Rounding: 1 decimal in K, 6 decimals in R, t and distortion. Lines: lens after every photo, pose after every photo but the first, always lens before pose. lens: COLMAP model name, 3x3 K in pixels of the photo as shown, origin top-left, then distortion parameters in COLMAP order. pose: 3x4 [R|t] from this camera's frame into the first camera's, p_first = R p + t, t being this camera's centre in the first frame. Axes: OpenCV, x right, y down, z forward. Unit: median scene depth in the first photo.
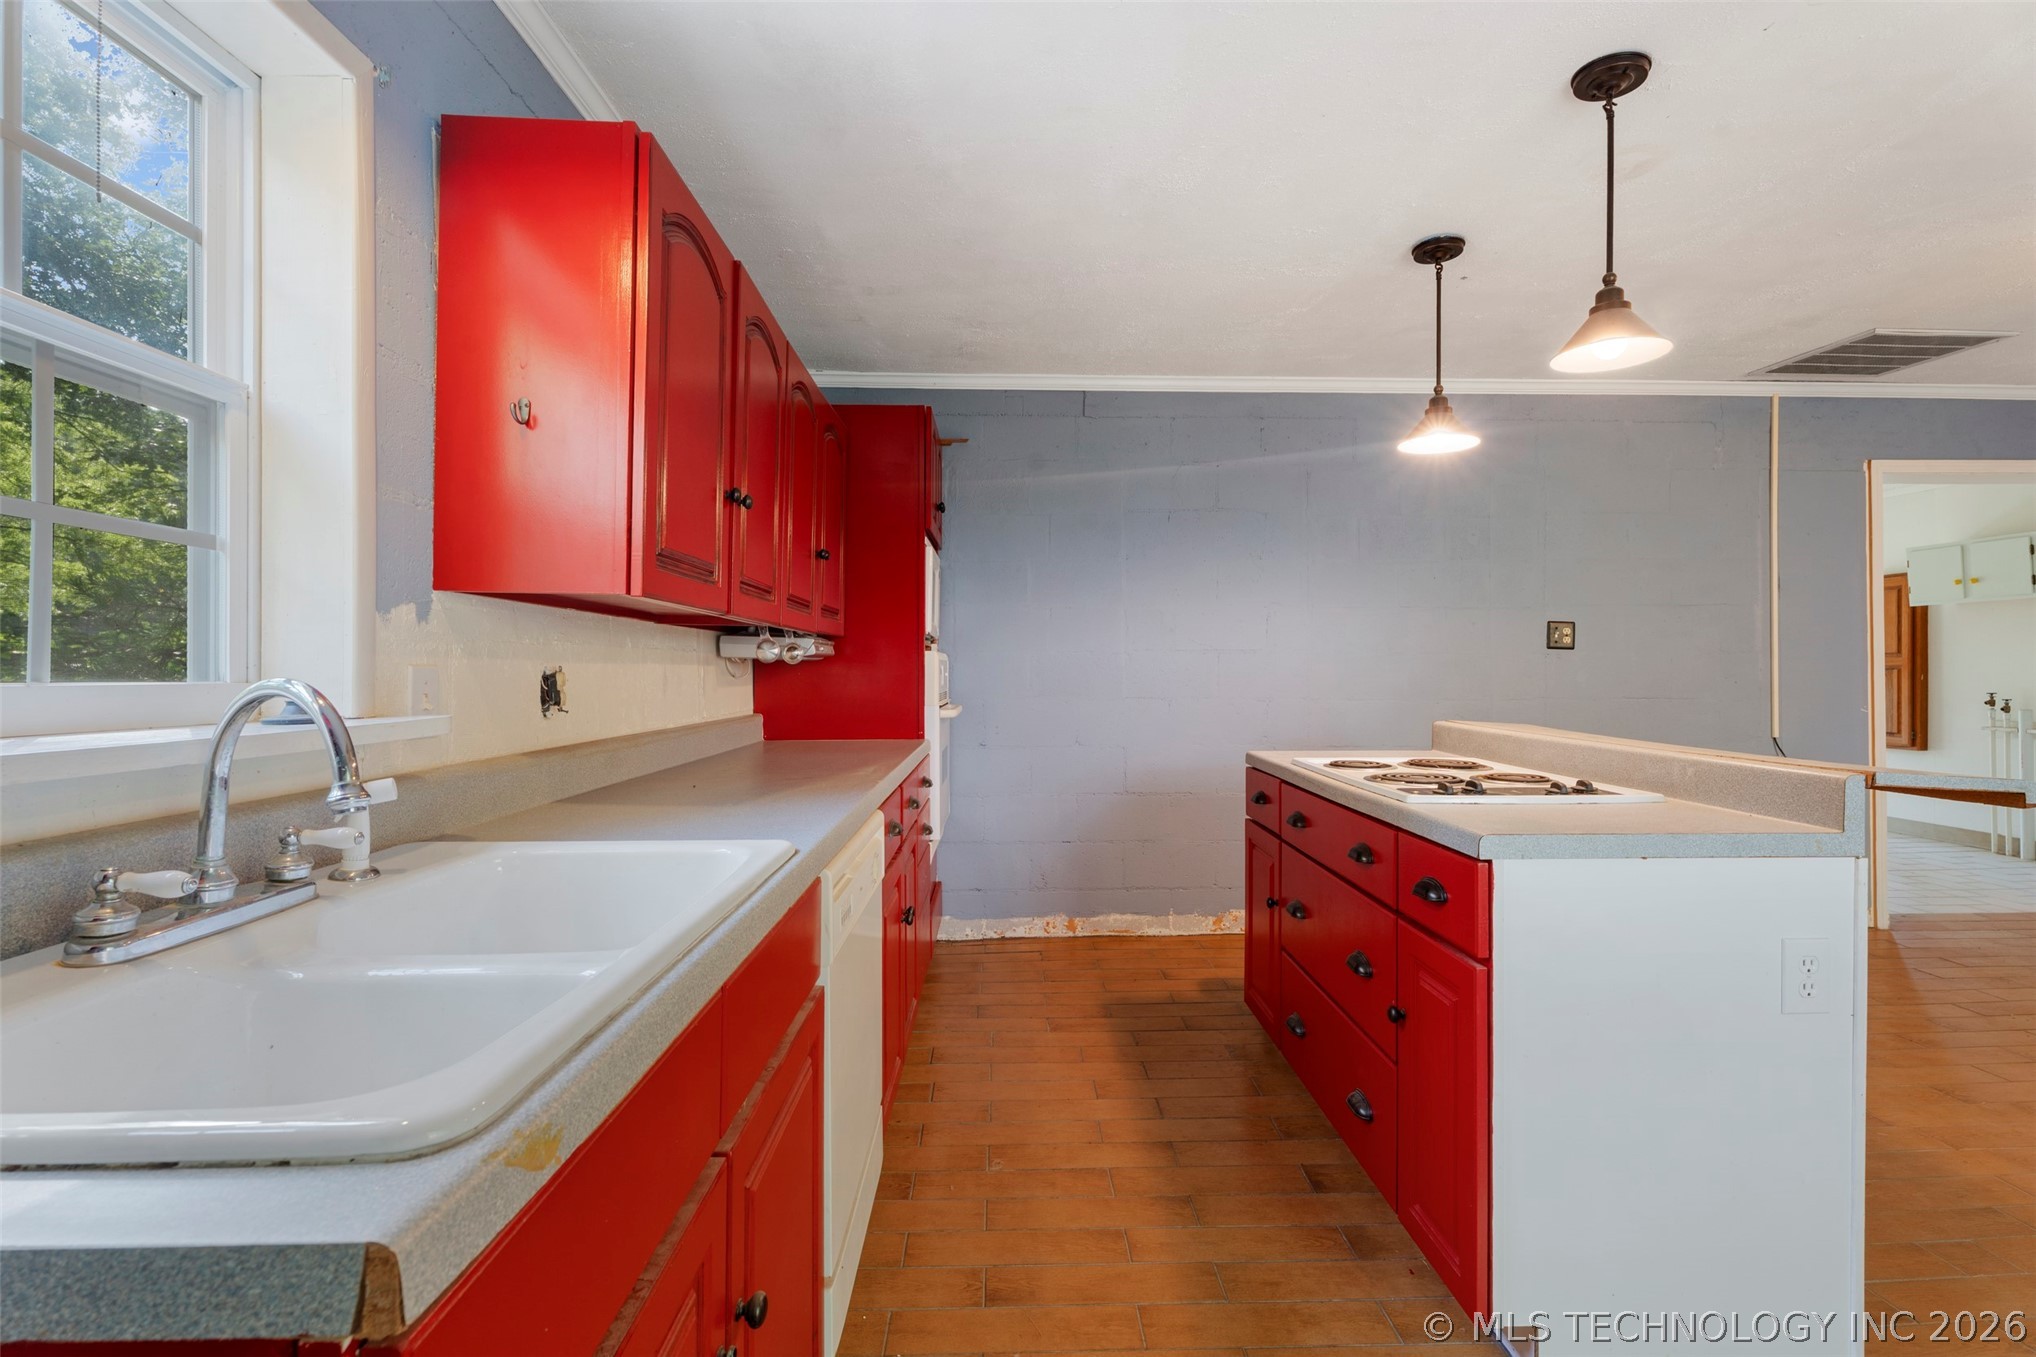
lens RADIAL K [[916.2, 0, 1042.8], [0, 916.2, 668.8], [0, 0, 1]] dist [0.000833, 0.000272]
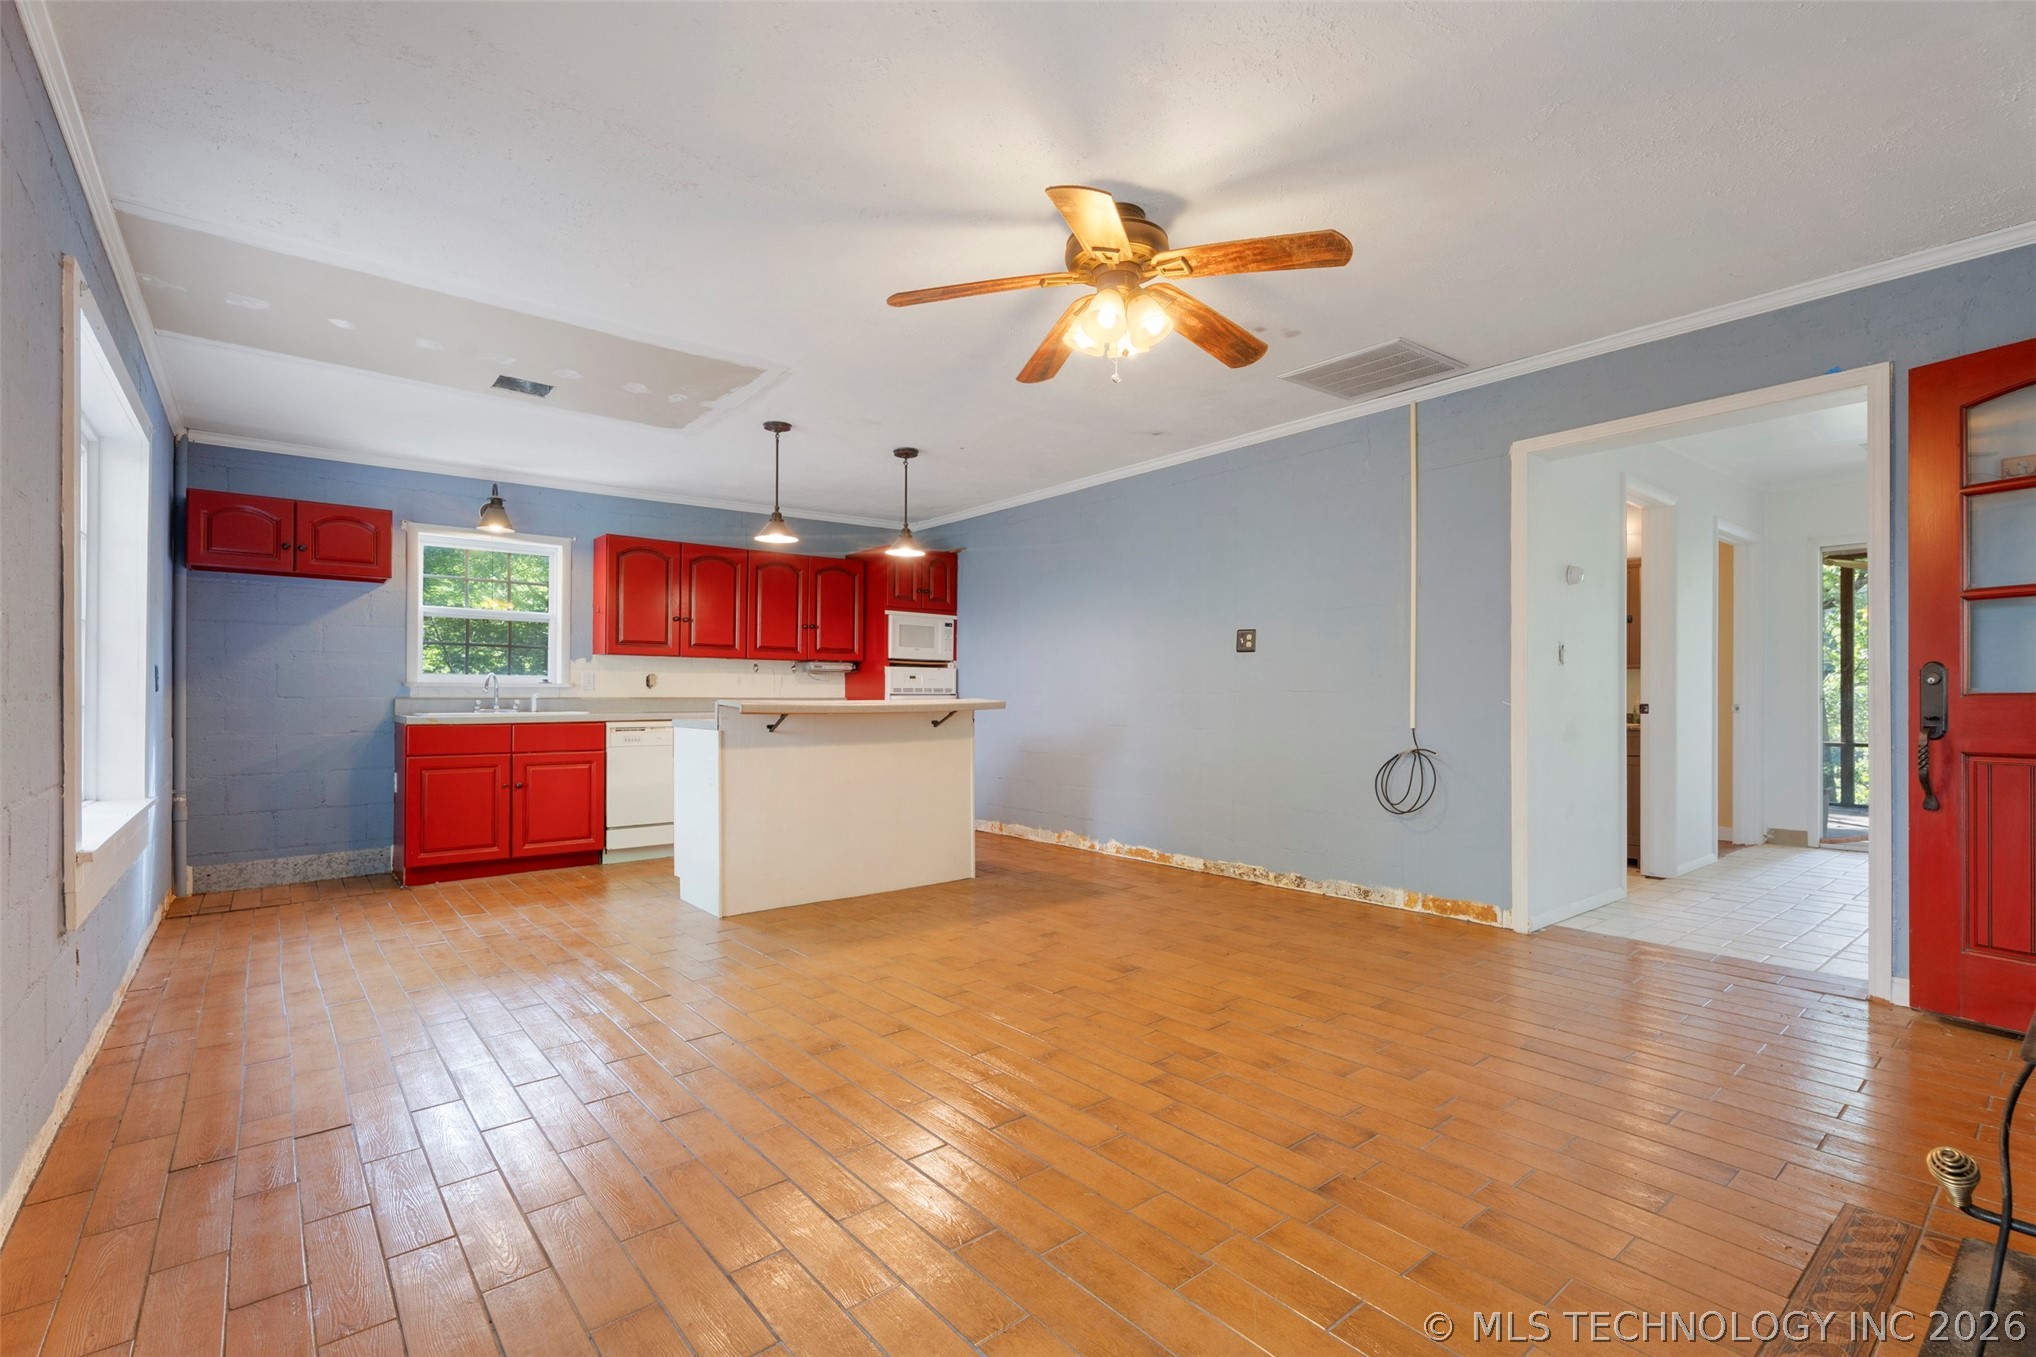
lens RADIAL K [[916.2, 0, 1036.2], [0, 916.2, 692.2], [0, 0, 1]] dist [0.000833, 0.000272]
pose [[0.606894, -0.004508, -0.794770, 1.407073], [0.001190, 0.999988, -0.004764, 0.039025], [0.794782, 0.001946, 0.606892, 0.030341]]
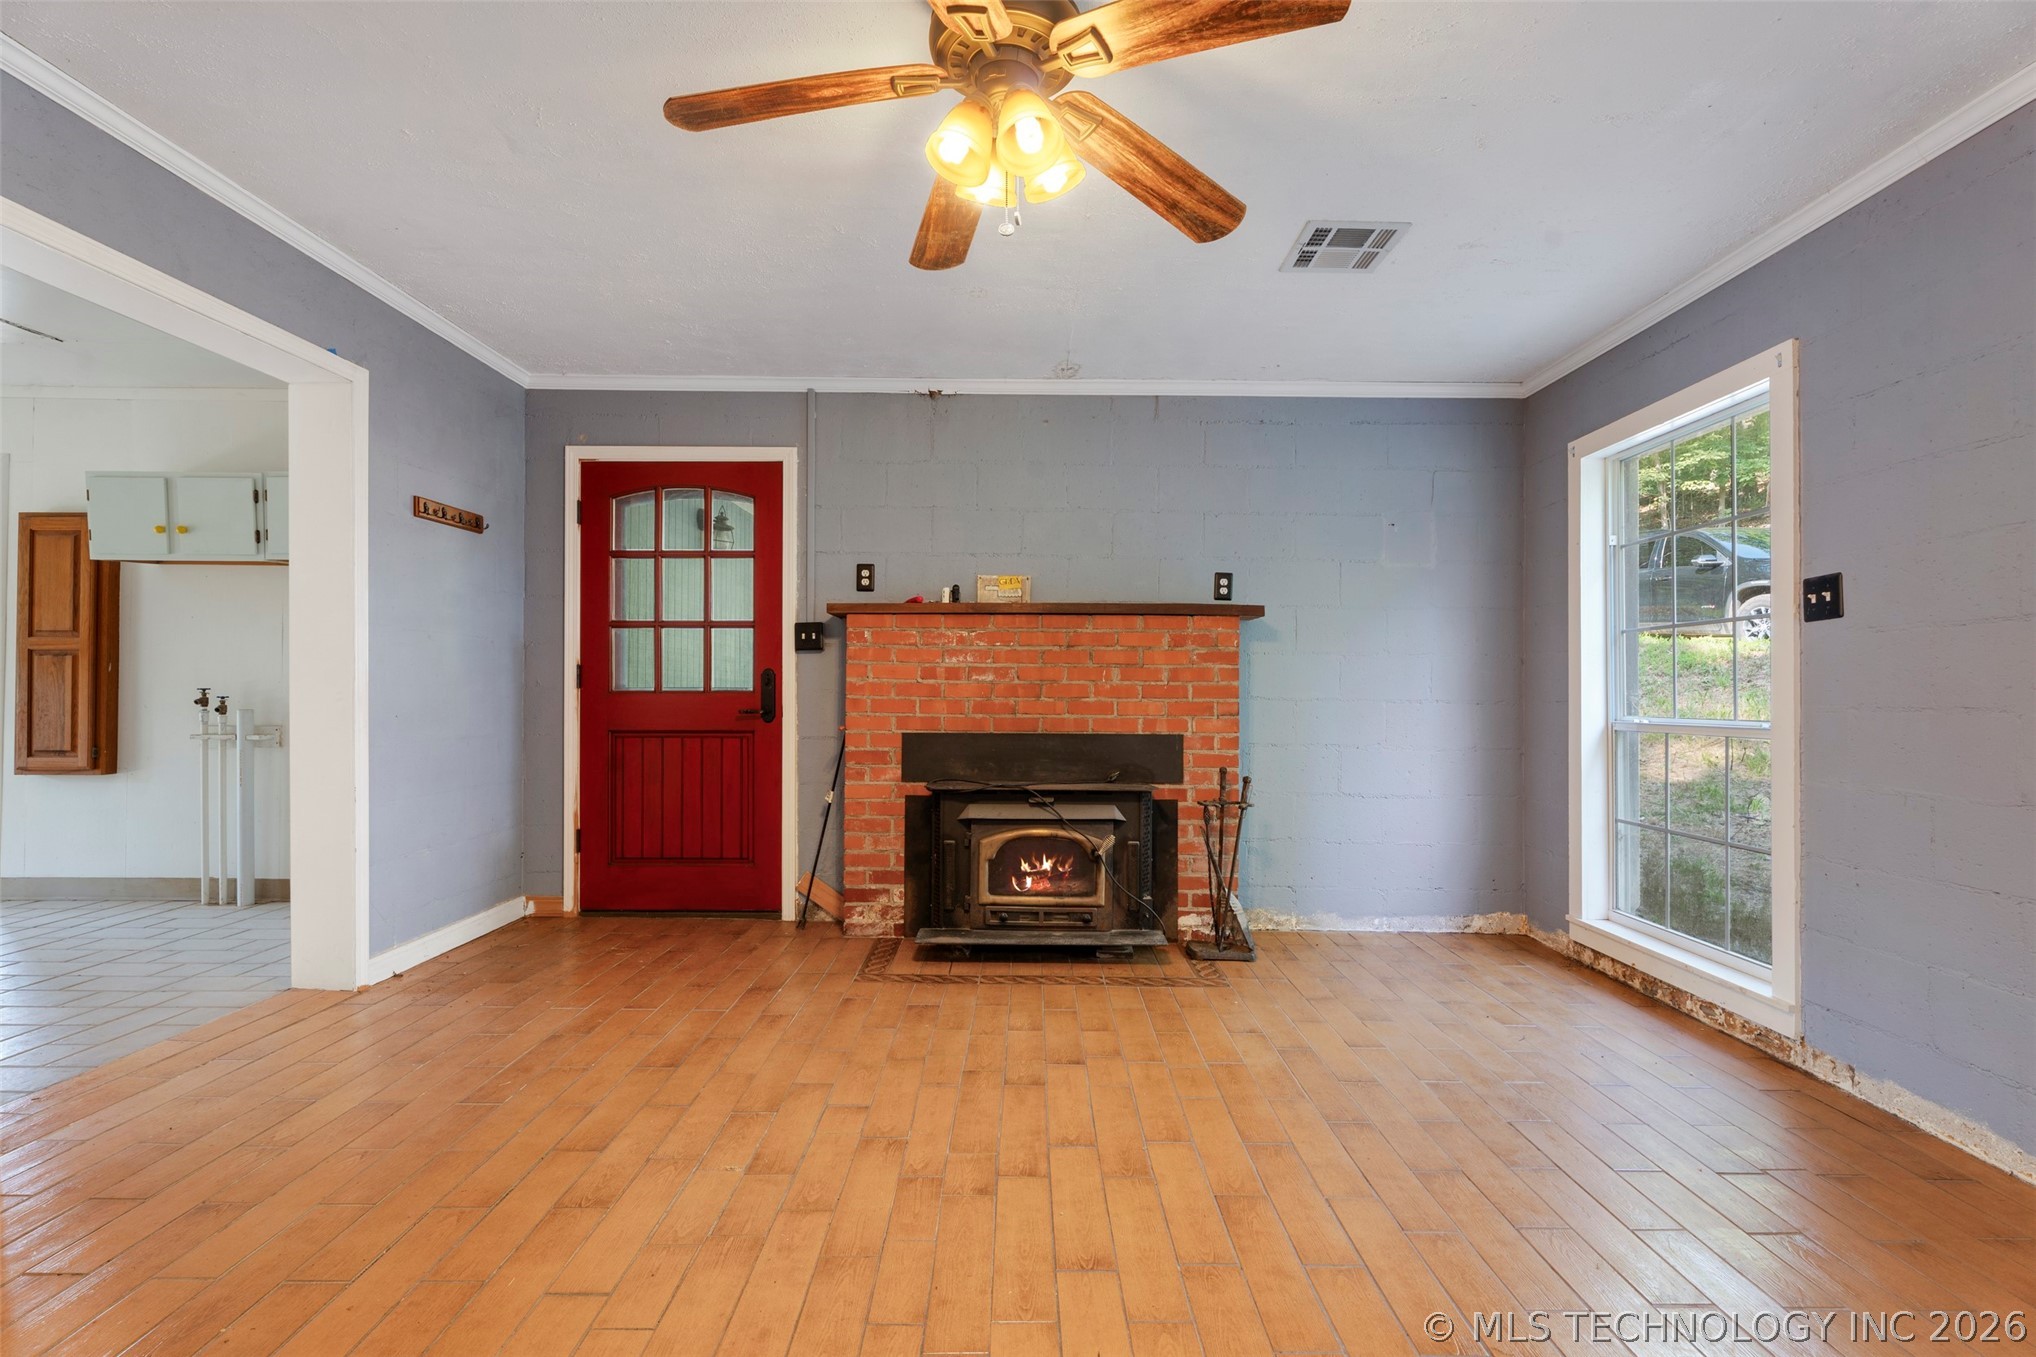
lens RADIAL K [[916.2, 0, 1037.9], [0, 916.2, 689.3], [0, 0, 1]] dist [0.000833, 0.000272]
pose [[0.034995, 0.003484, 0.999381, 0.471075], [-0.008012, 0.999963, -0.003205, 0.035436], [-0.999355, -0.007895, 0.035022, 0.446392]]
